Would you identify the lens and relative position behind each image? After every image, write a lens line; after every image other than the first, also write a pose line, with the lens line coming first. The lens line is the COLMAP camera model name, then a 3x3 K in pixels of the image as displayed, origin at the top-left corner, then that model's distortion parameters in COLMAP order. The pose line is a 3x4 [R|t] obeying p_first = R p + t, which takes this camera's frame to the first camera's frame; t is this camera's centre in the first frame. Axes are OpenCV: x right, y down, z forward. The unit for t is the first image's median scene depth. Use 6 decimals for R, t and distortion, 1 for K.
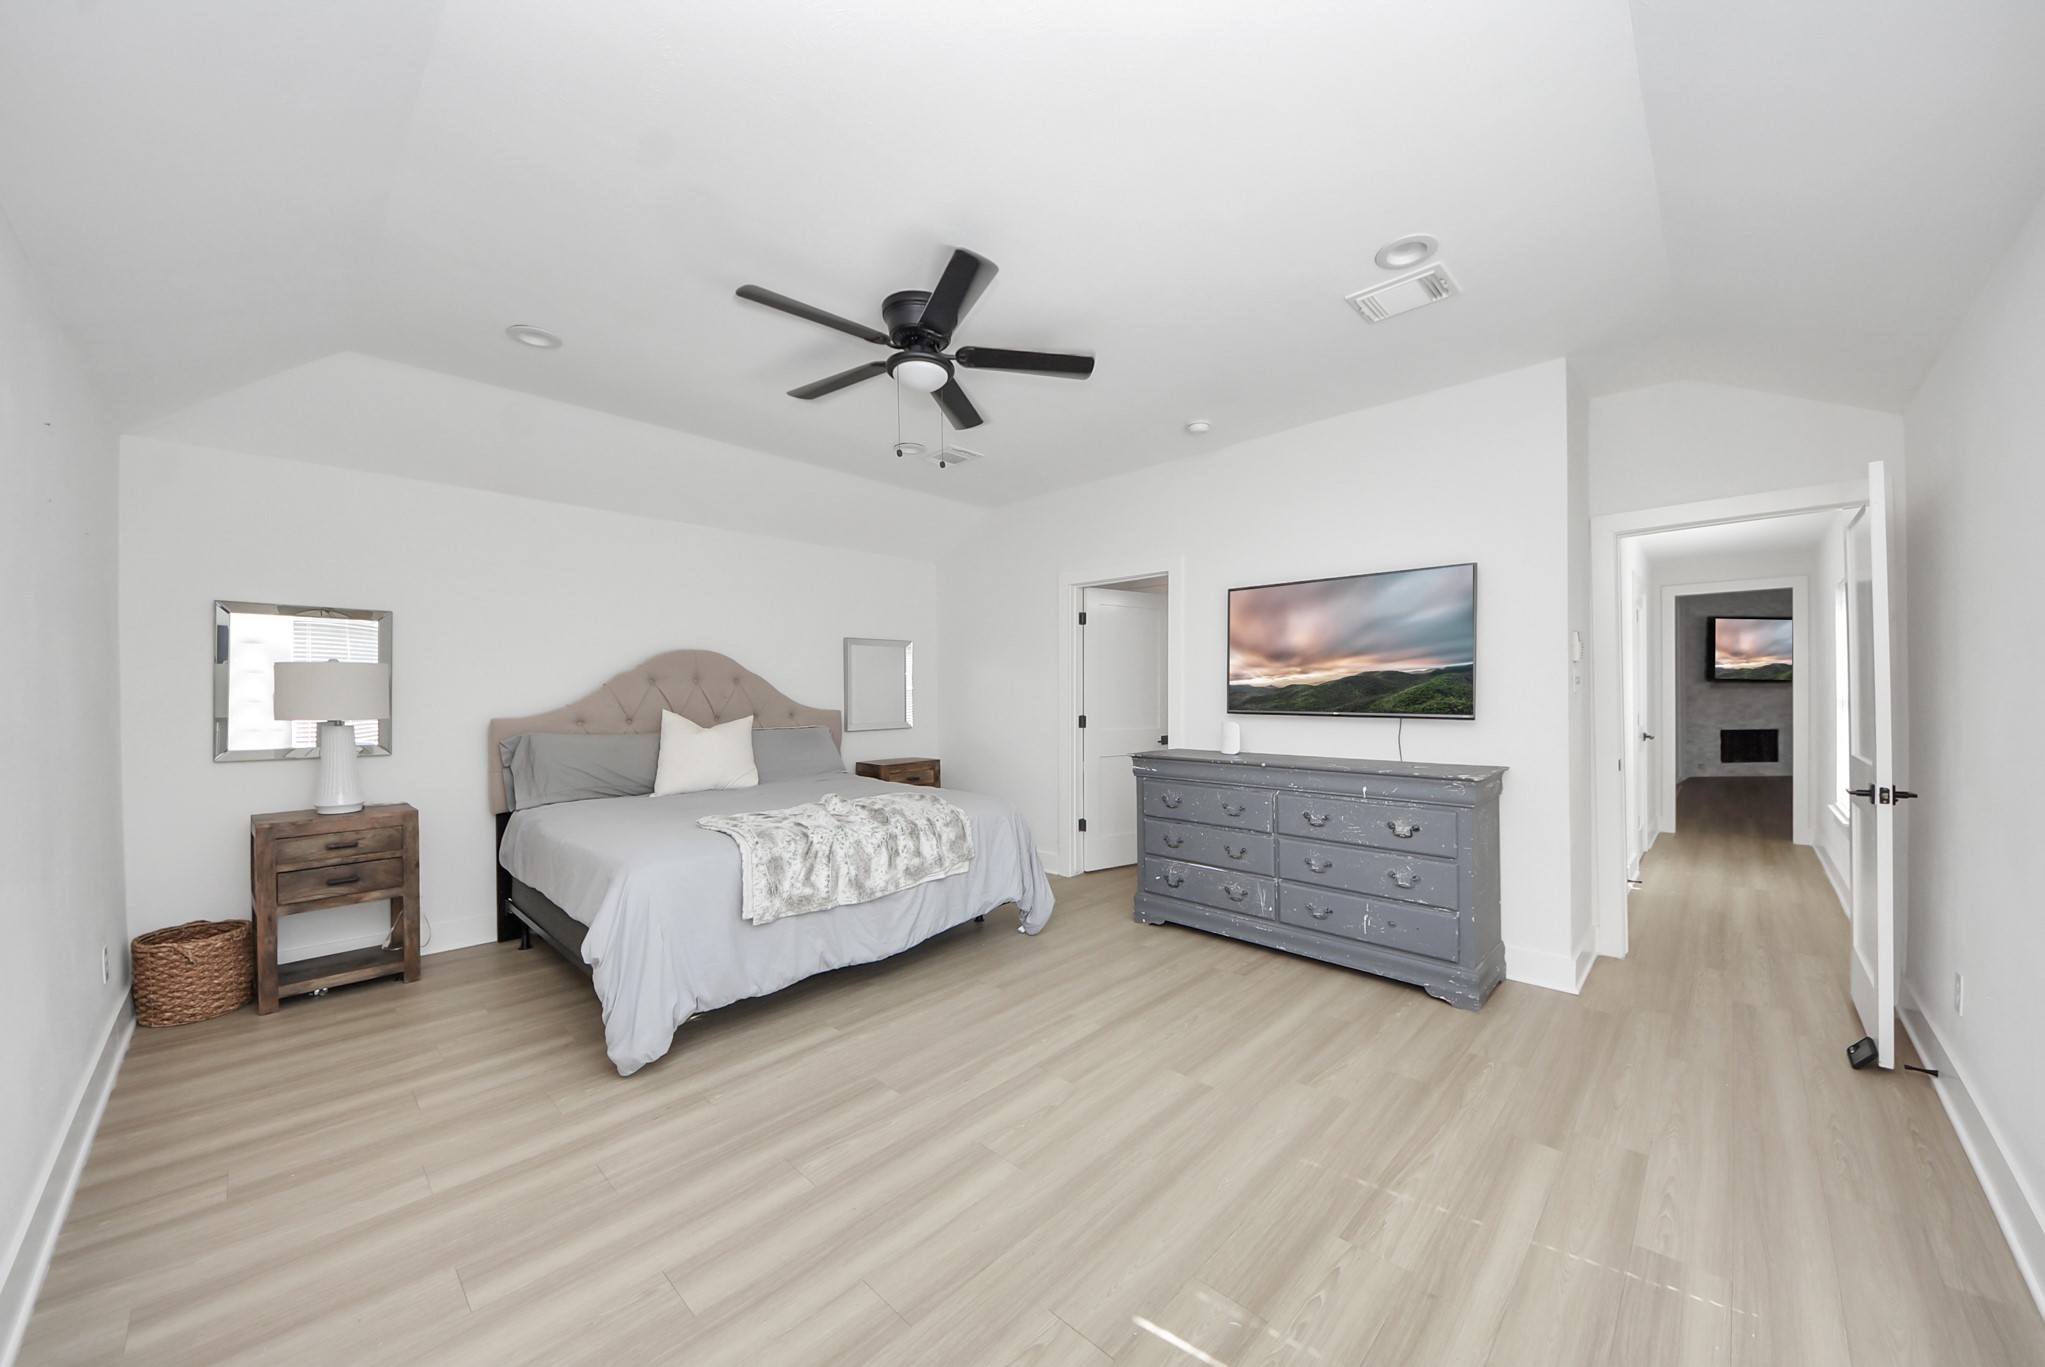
lens RADIAL K [[739.1, 0, 1035.3], [0, 739.1, 689.1], [0, 0, 1]] dist [0.000538, -0.000305]
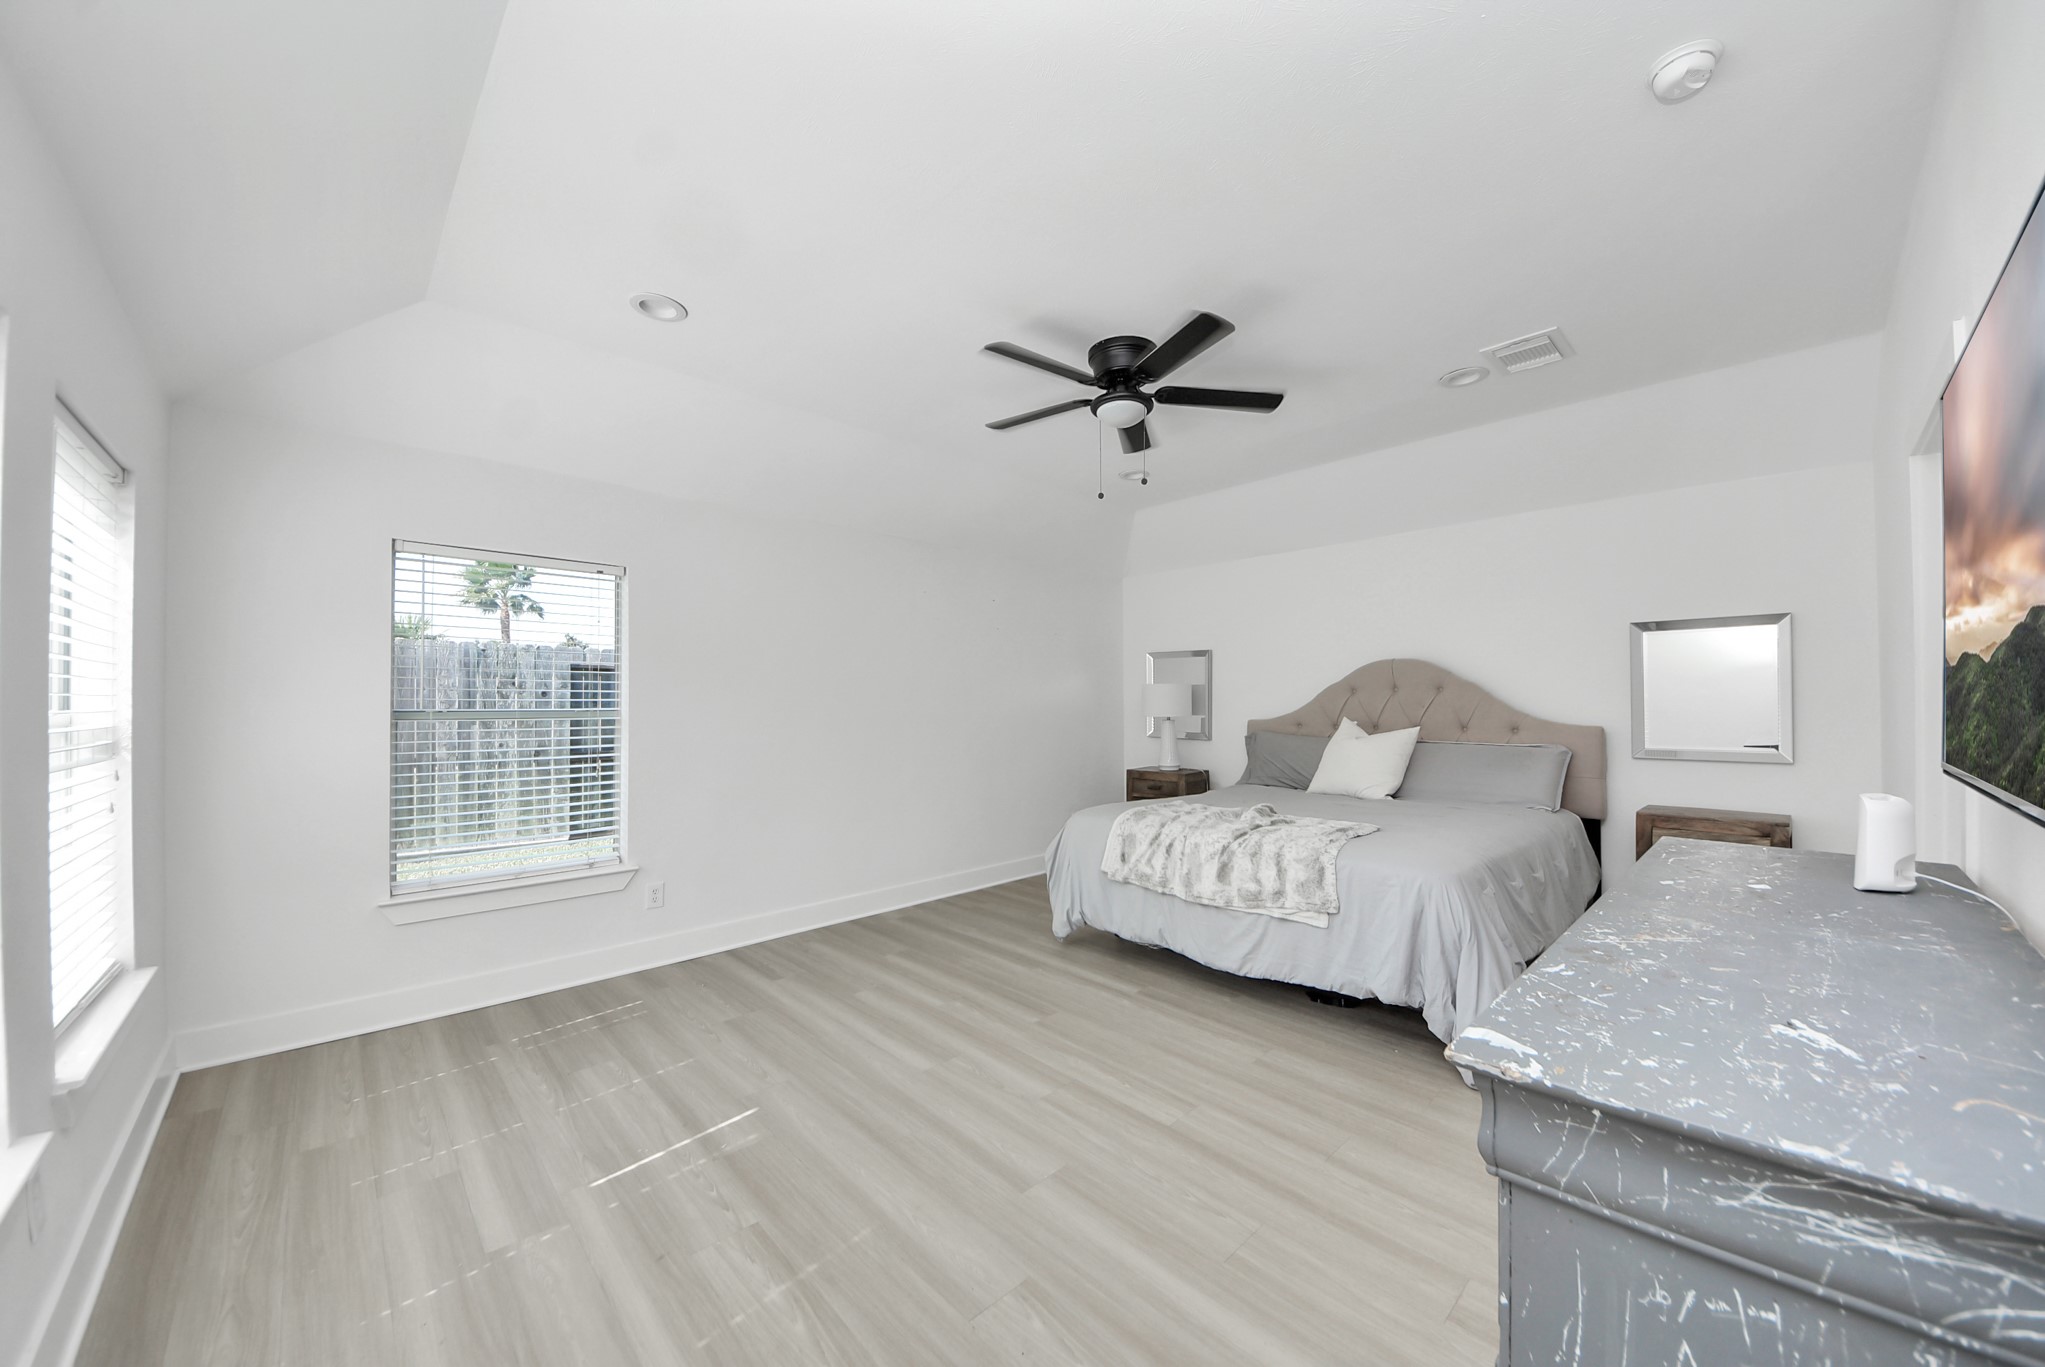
lens RADIAL K [[739.1, 0, 1035.3], [0, 739.1, 689.1], [0, 0, 1]] dist [0.000538, -0.000305]
pose [[-0.040768, -0.001706, -0.999167, 0.880696], [-0.005278, 0.999985, -0.001492, -0.012316], [0.999155, 0.005213, -0.040777, 0.871711]]
